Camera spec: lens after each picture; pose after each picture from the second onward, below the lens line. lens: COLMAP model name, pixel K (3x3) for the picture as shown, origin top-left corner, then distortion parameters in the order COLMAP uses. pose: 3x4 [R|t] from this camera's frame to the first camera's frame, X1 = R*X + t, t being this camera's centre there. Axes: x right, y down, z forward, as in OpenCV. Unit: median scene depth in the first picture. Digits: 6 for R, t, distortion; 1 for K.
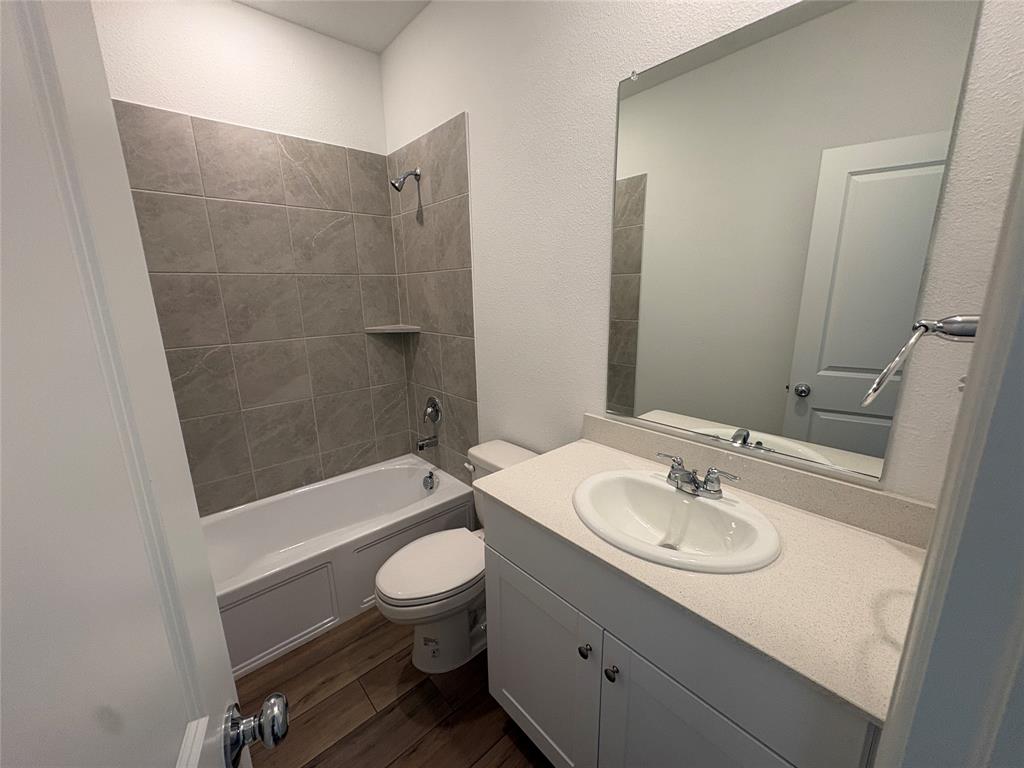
lens RADIAL K [[406.4, 0, 514.4], [0, 406.4, 384.3], [0, 0, 1]] dist [-0.000281, 0.000411]
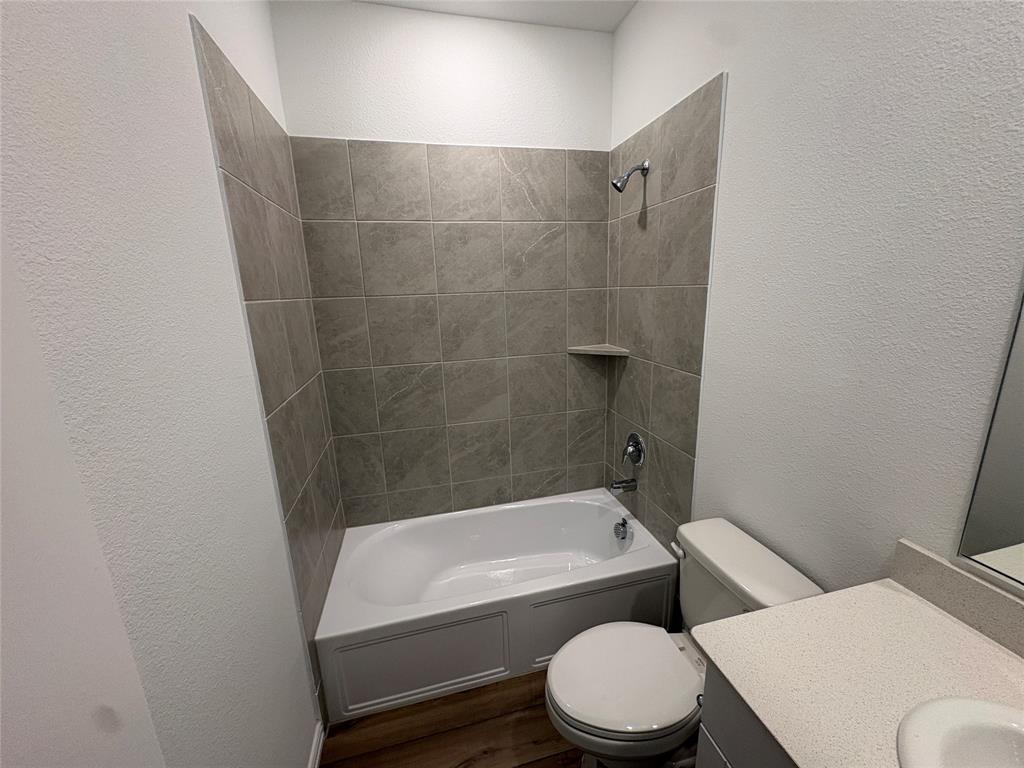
lens RADIAL K [[406.4, 0, 514.4], [0, 406.4, 384.3], [0, 0, 1]] dist [-0.000281, 0.000411]
pose [[0.883068, 0.097181, -0.459072, -0.051557], [-0.090035, 0.995233, 0.037492, -0.088047], [0.460527, 0.008225, 0.887607, 0.151502]]
